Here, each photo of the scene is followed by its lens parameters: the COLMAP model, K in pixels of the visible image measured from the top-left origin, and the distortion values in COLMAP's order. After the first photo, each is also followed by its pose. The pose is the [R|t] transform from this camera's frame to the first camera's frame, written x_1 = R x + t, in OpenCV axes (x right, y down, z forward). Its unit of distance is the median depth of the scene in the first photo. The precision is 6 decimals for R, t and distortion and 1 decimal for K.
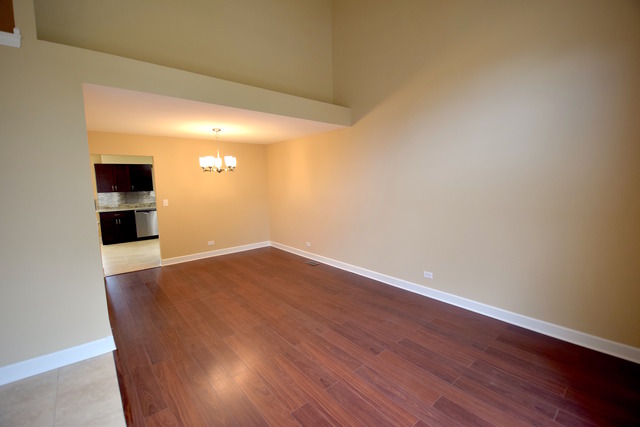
lens RADIAL K [[277.5, 0, 320.0], [0, 277.5, 213.5], [0, 0, 1]] dist [0.015671, -0.016942]
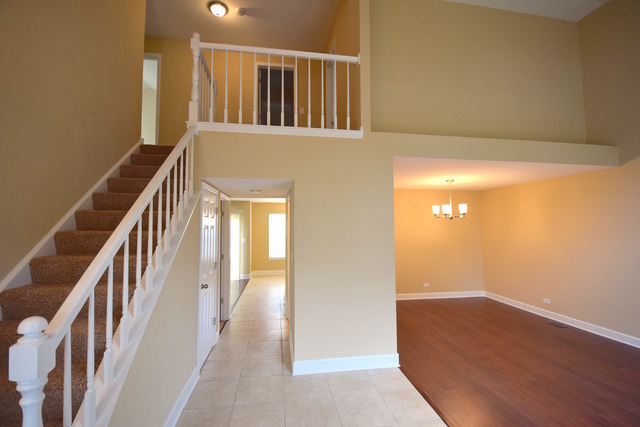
lens RADIAL K [[277.5, 0, 320.0], [0, 277.5, 213.5], [0, 0, 1]] dist [0.015671, -0.016942]
pose [[0.854840, -0.010932, -0.518777, -0.241739], [-0.072948, 0.987317, -0.141008, 0.020074], [0.513739, 0.158383, 0.843201, -0.175295]]
